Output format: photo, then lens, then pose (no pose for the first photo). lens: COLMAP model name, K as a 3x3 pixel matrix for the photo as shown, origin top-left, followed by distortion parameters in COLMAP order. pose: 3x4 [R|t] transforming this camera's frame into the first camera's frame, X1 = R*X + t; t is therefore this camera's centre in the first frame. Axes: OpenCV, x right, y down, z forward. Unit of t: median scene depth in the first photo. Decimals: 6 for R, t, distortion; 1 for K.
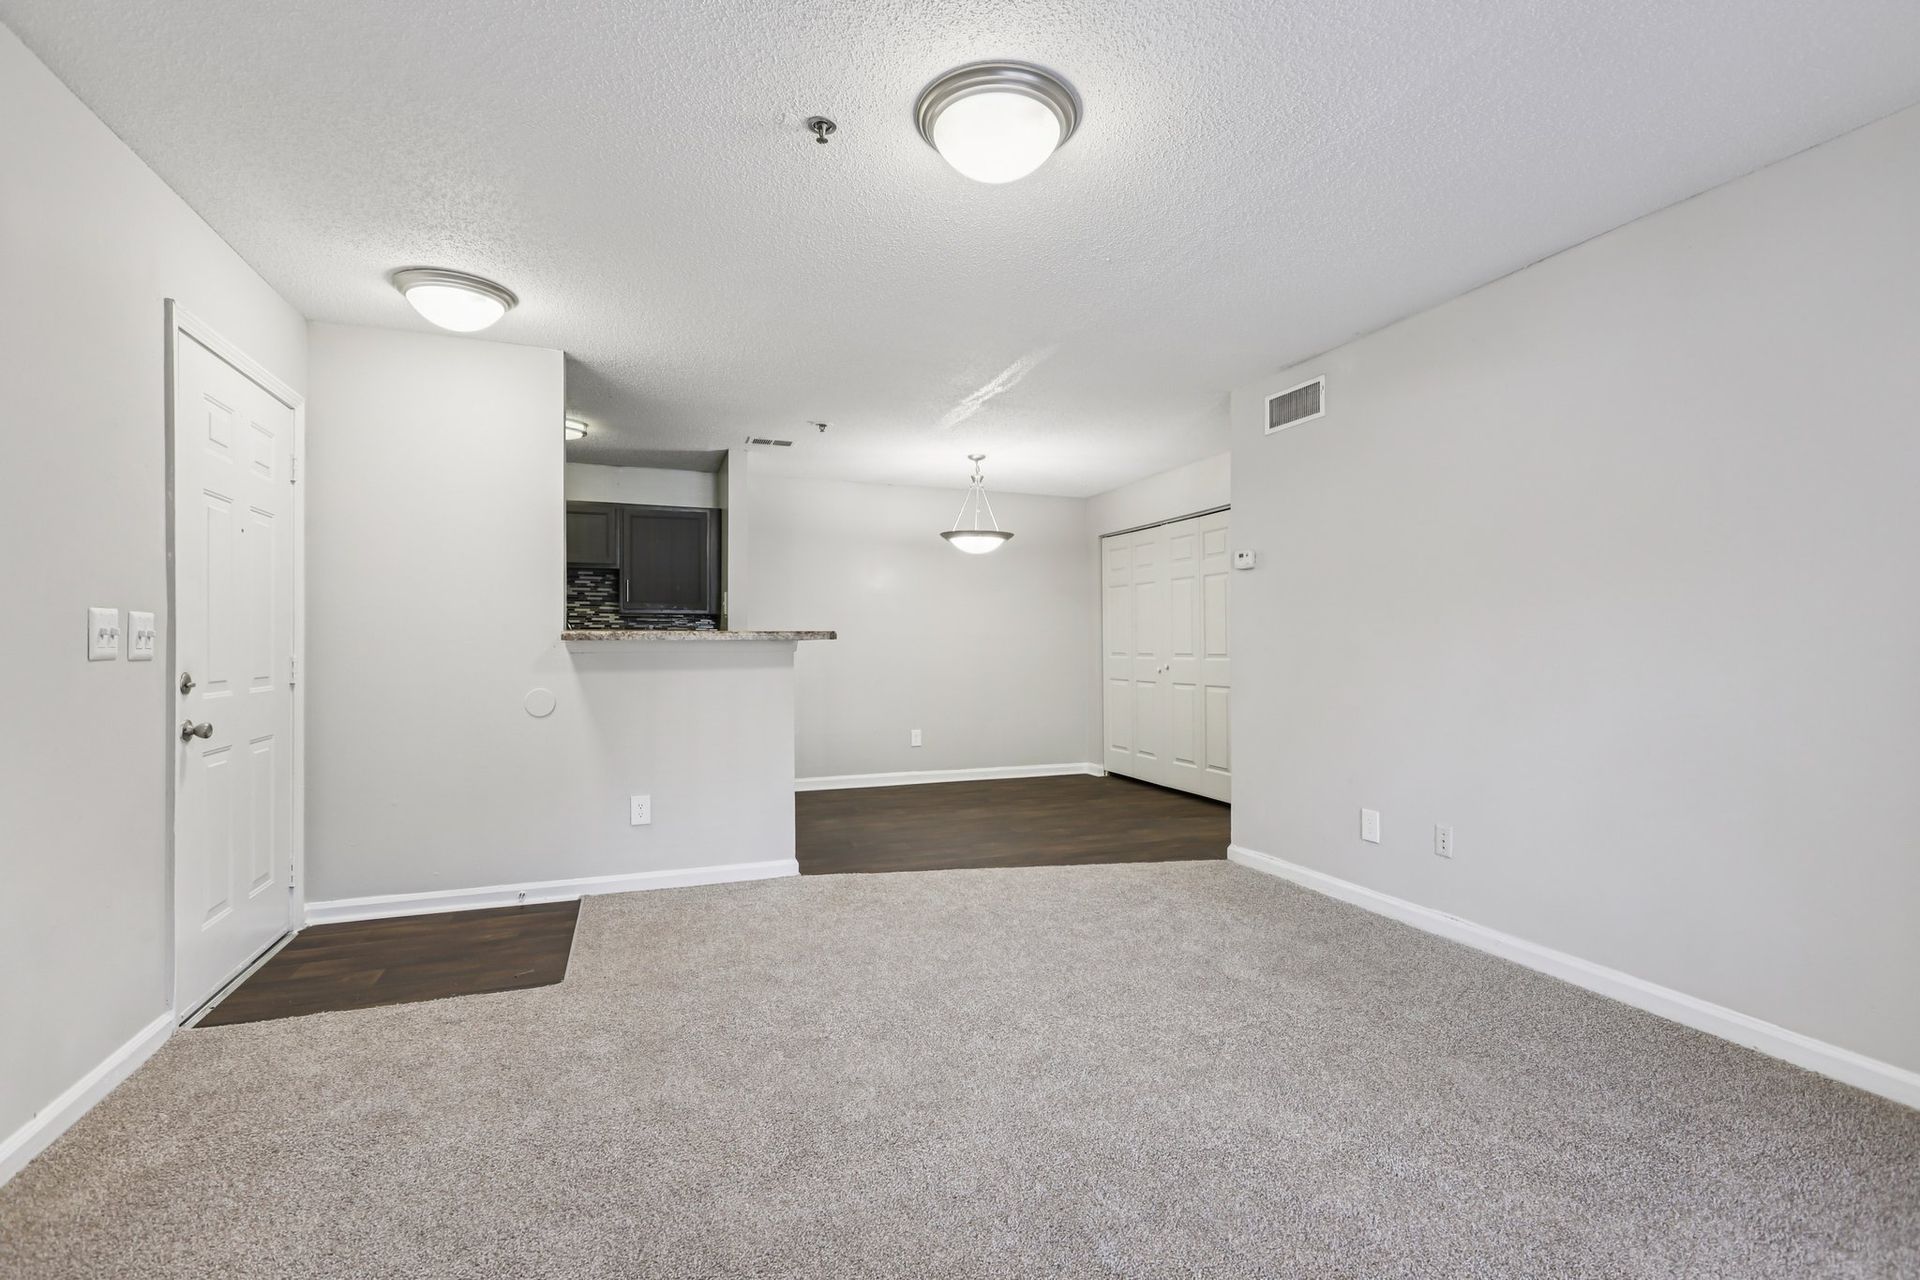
lens RADIAL K [[858.8, 0, 960.0], [0, 858.8, 640.0], [0, 0, 1]] dist [0.001305, 0.000723]
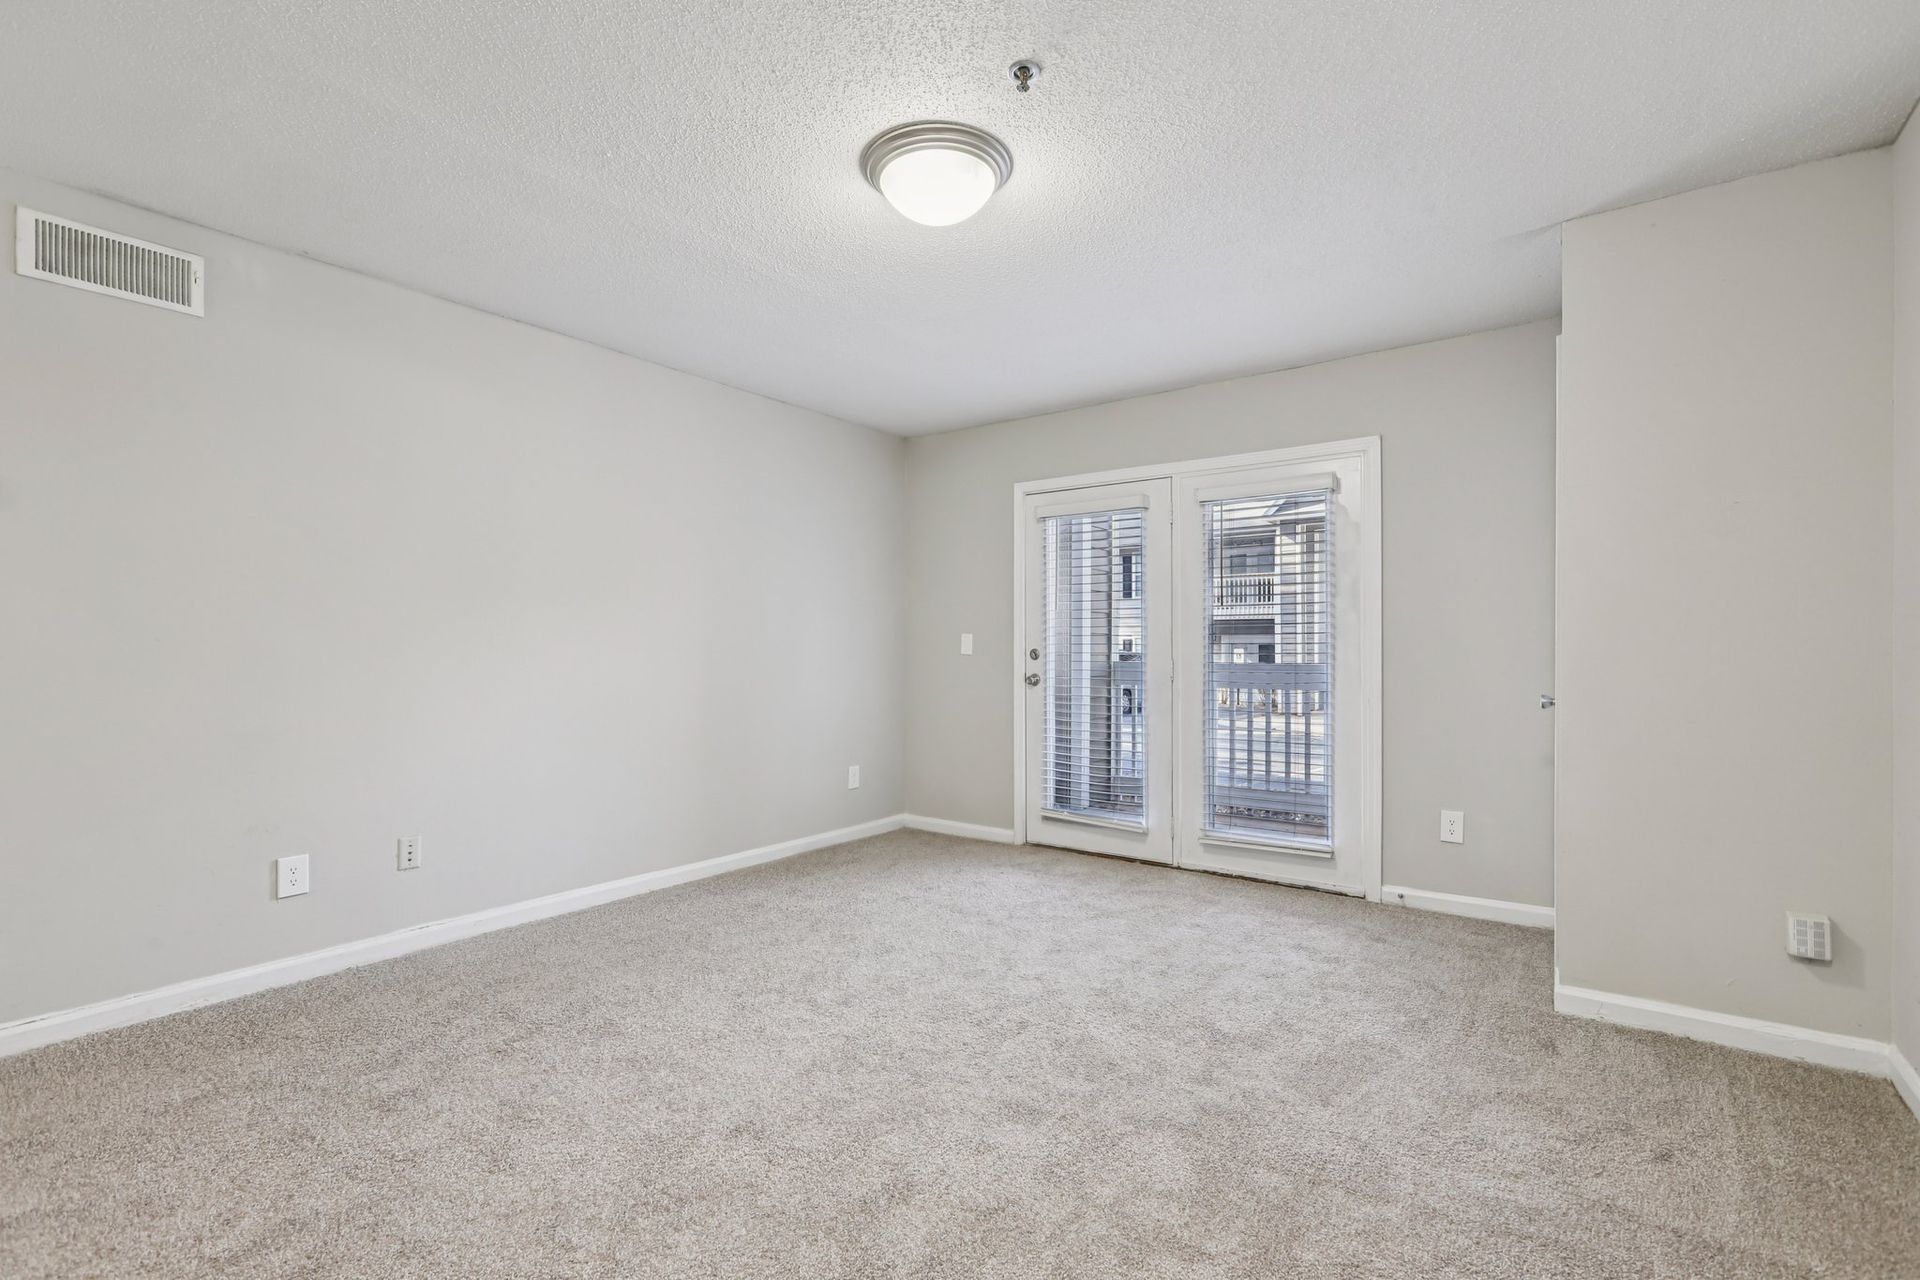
lens RADIAL K [[859.2, 0, 960.0], [0, 859.2, 640.0], [0, 0, 1]] dist [-0.004438, 0.000310]
pose [[-0.541882, 0.006320, 0.840431, -0.329852], [-0.003972, 0.999941, -0.010081, 0.001885], [-0.840445, -0.008801, -0.541825, 0.581517]]
